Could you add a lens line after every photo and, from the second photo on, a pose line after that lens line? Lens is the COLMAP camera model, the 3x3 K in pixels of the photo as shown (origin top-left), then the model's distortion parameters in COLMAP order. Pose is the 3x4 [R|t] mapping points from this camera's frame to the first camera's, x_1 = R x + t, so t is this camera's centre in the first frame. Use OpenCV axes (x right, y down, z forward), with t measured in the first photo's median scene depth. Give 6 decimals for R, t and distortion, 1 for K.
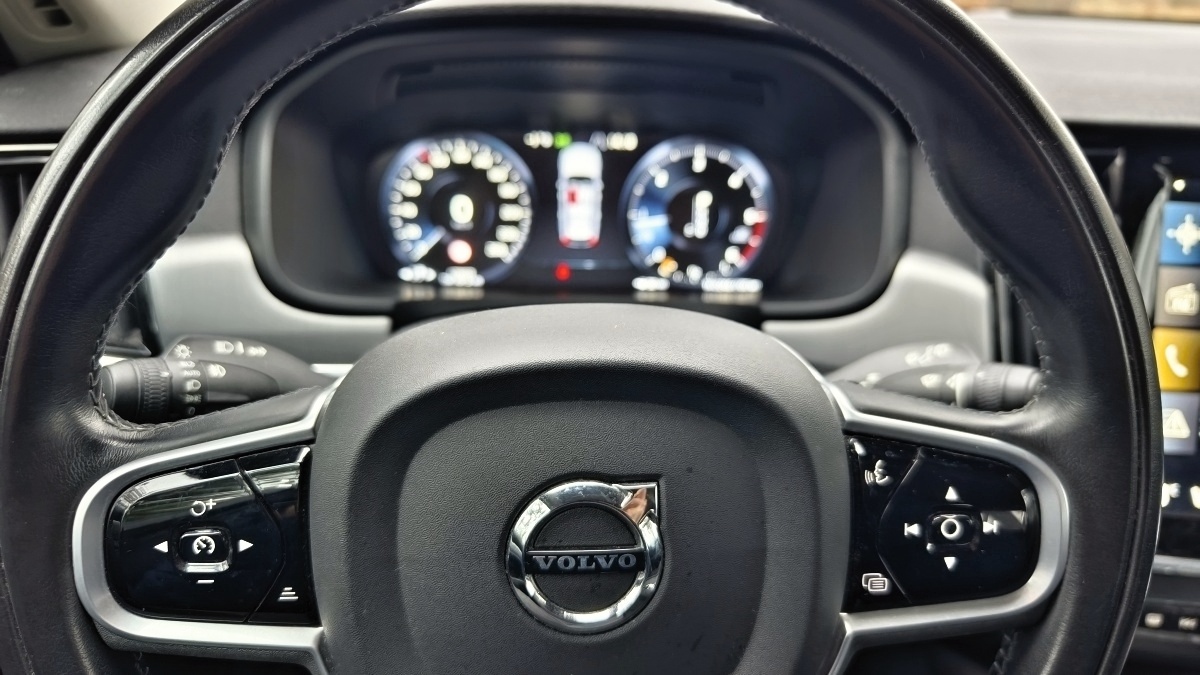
lens RADIAL K [[846.5, 0, 608.3], [0, 846.5, 344.2], [0, 0, 1]] dist [-0.030939, -0.001211]
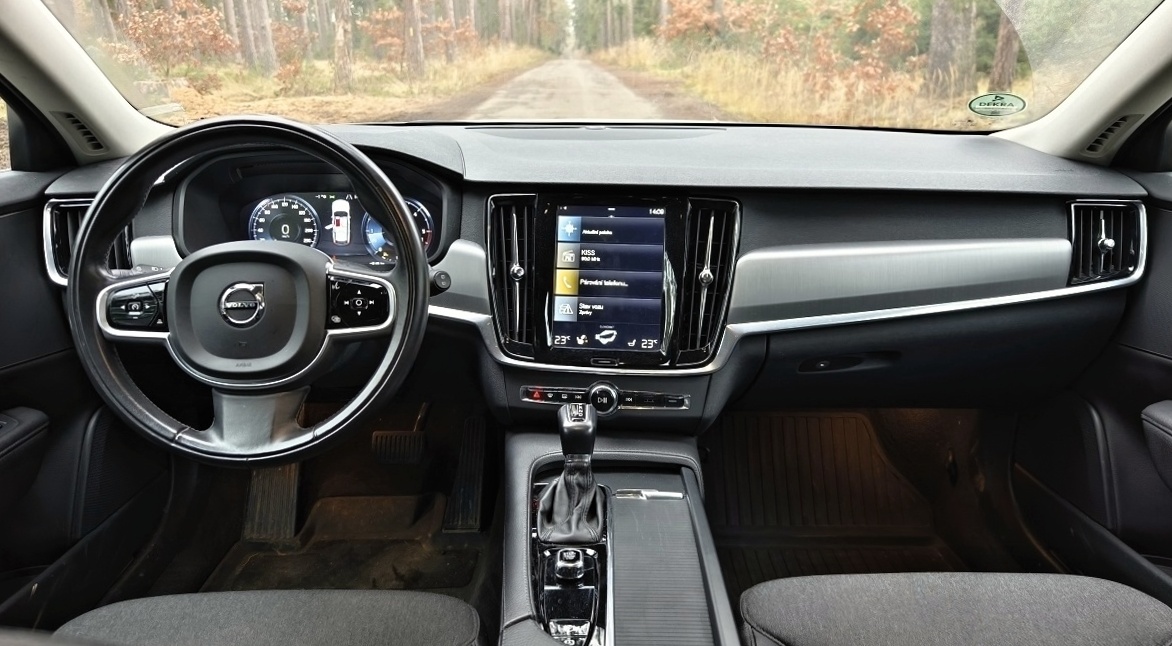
lens RADIAL K [[816.8, 0, 597.1], [0, 816.8, 324.7], [0, 0, 1]] dist [0.001012, -0.013676]
pose [[0.999819, -0.012828, -0.014063, 1.402029], [0.011360, 0.994927, -0.099961, 0.643442], [0.015274, 0.099783, 0.994892, -2.205186]]
